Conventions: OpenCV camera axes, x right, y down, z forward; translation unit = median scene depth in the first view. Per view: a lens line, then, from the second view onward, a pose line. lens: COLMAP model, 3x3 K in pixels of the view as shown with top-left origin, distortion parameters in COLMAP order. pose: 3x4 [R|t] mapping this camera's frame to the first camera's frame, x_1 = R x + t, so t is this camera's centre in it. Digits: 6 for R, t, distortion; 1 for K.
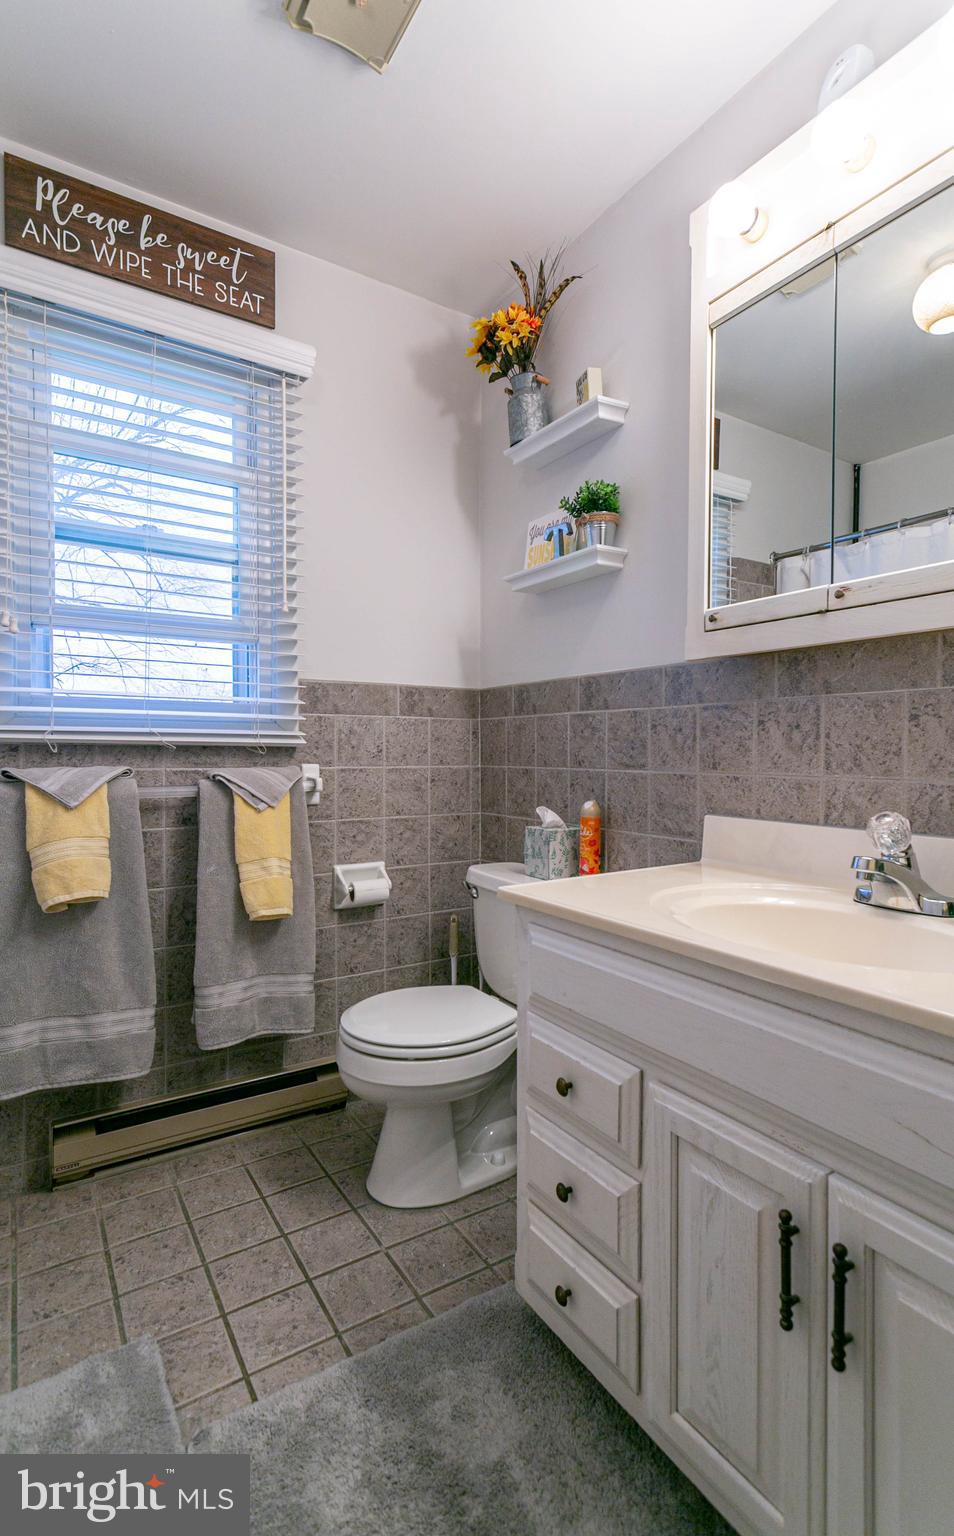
lens RADIAL K [[721.2, 0, 479.5], [0, 721.2, 761.3], [0, 0, 1]] dist [0.009421, -0.000549]
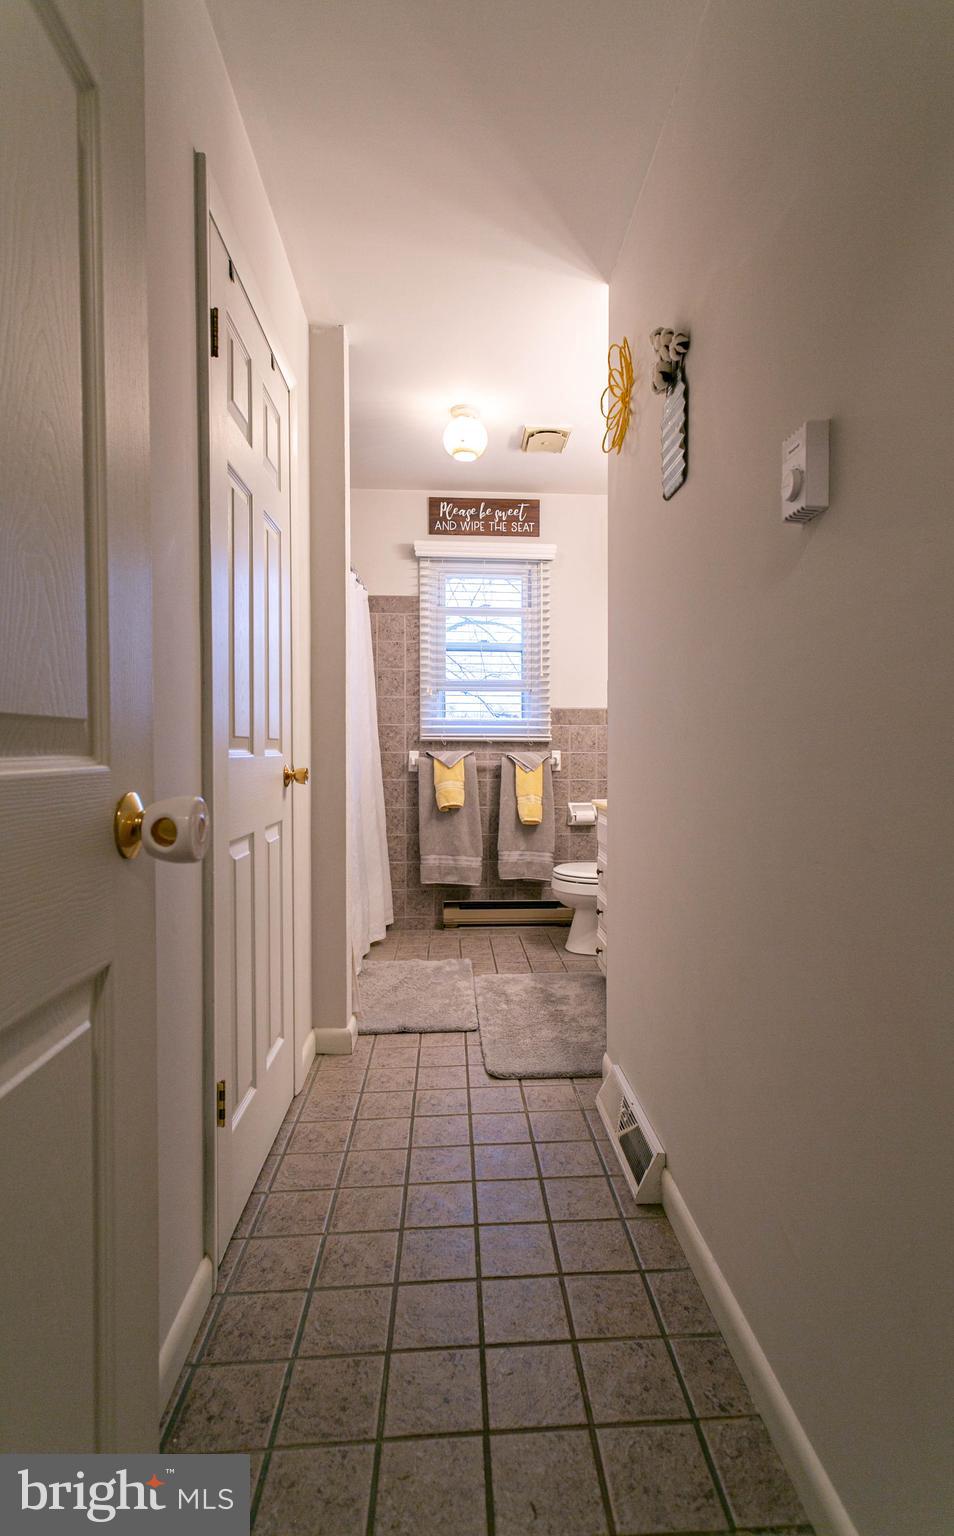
lens RADIAL K [[721.2, 0, 481.3], [0, 721.2, 764.0], [0, 0, 1]] dist [0.009421, -0.000549]
pose [[0.860832, 0.004511, -0.508869, 0.661576], [-0.004354, 0.999989, 0.001498, 0.042691], [0.508870, 0.000926, 0.860843, -0.896073]]
